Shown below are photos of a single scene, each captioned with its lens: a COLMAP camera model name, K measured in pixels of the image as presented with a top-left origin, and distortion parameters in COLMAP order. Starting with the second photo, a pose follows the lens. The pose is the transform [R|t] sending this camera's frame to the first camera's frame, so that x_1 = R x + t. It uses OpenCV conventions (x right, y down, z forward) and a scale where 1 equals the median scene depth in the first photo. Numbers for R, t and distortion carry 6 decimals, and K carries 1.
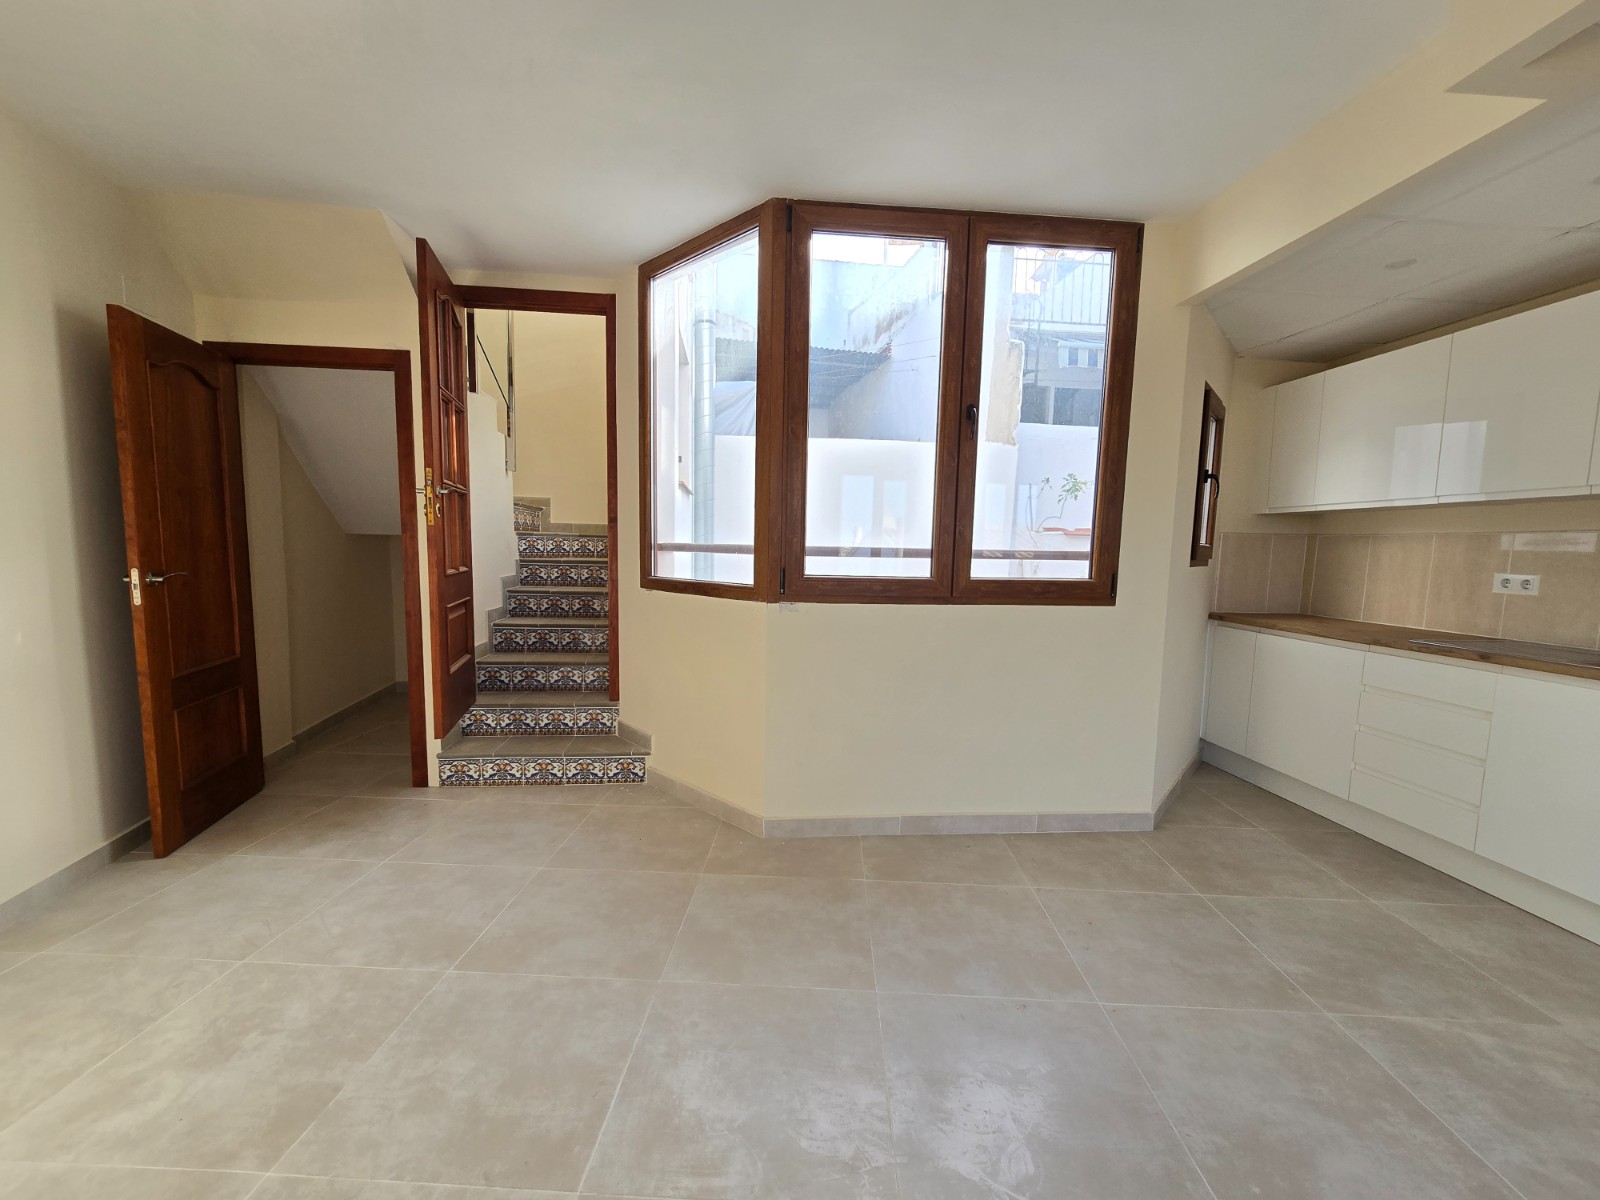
lens RADIAL K [[651.6, 0, 800.4], [0, 651.6, 611.1], [0, 0, 1]] dist [-0.004914, 0.002116]
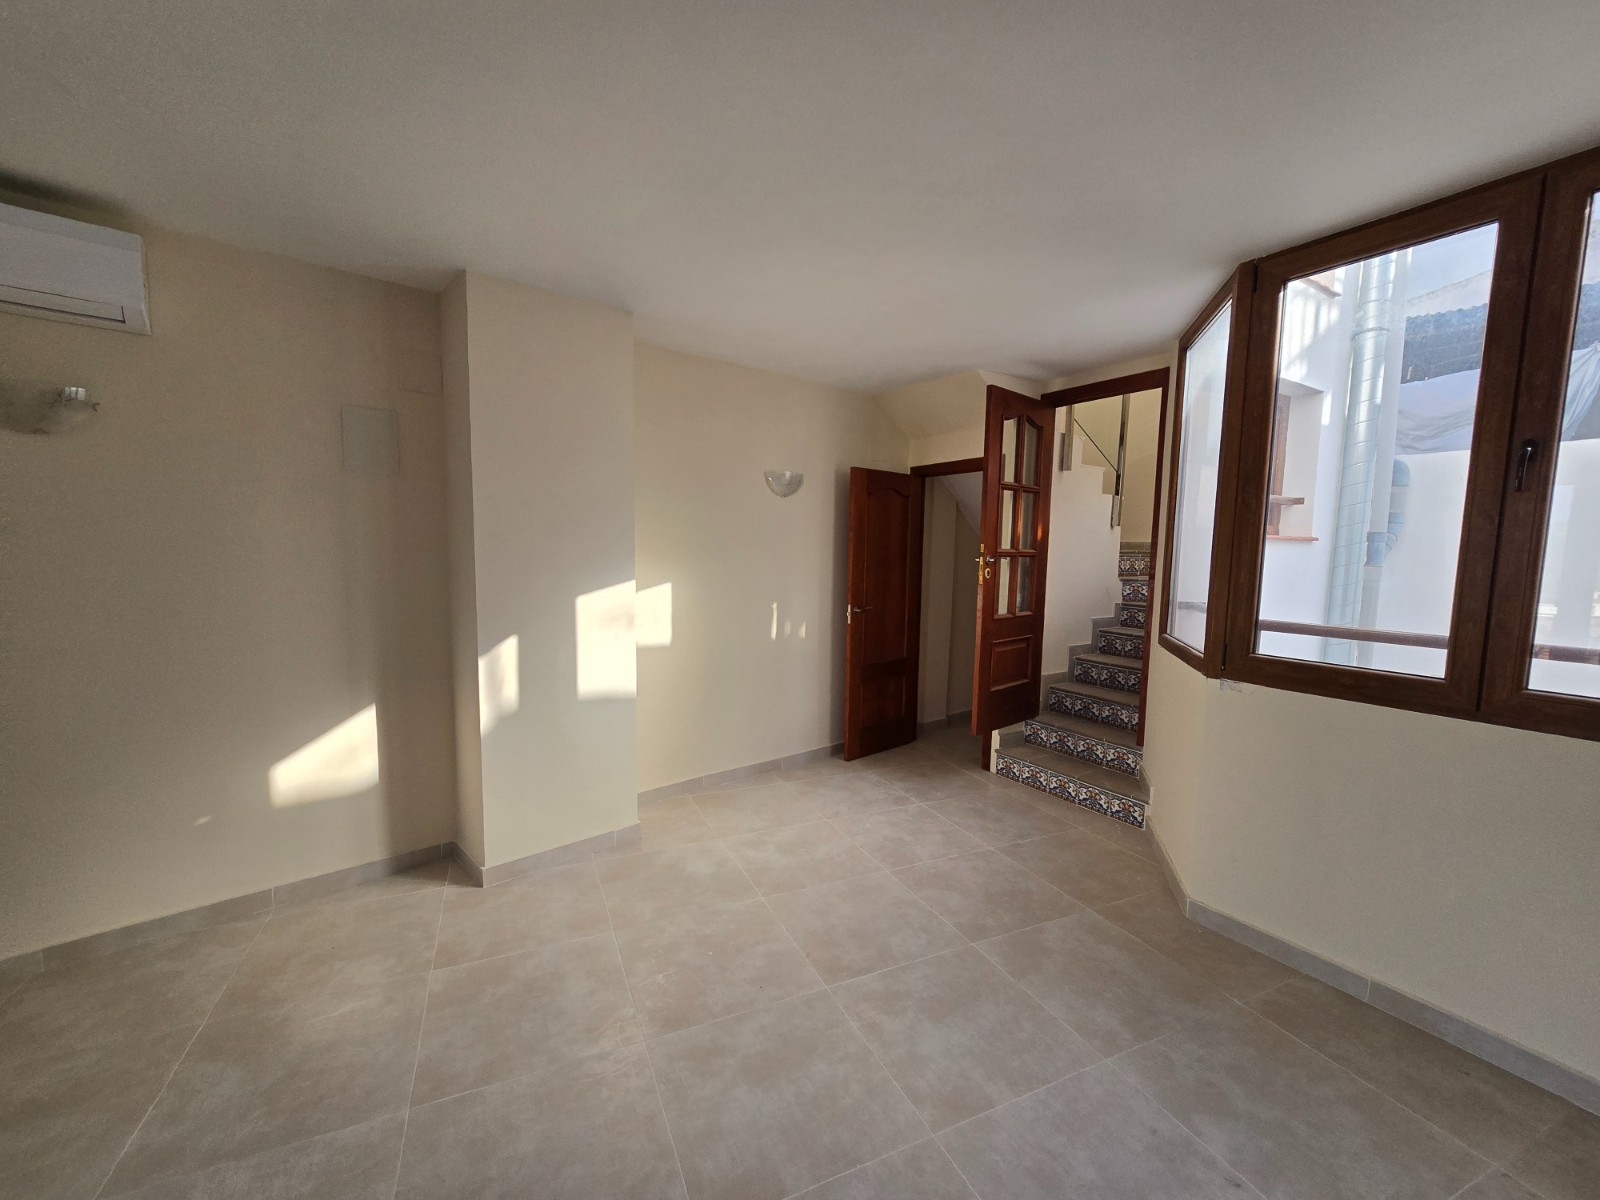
lens RADIAL K [[651.6, 0, 810.0], [0, 651.6, 597.8], [0, 0, 1]] dist [-0.004914, 0.002116]
pose [[0.458473, 0.055283, -0.886987, 0.496285], [-0.097113, 0.995203, 0.011831, -0.078411], [0.883386, 0.080713, 0.461642, 0.020713]]
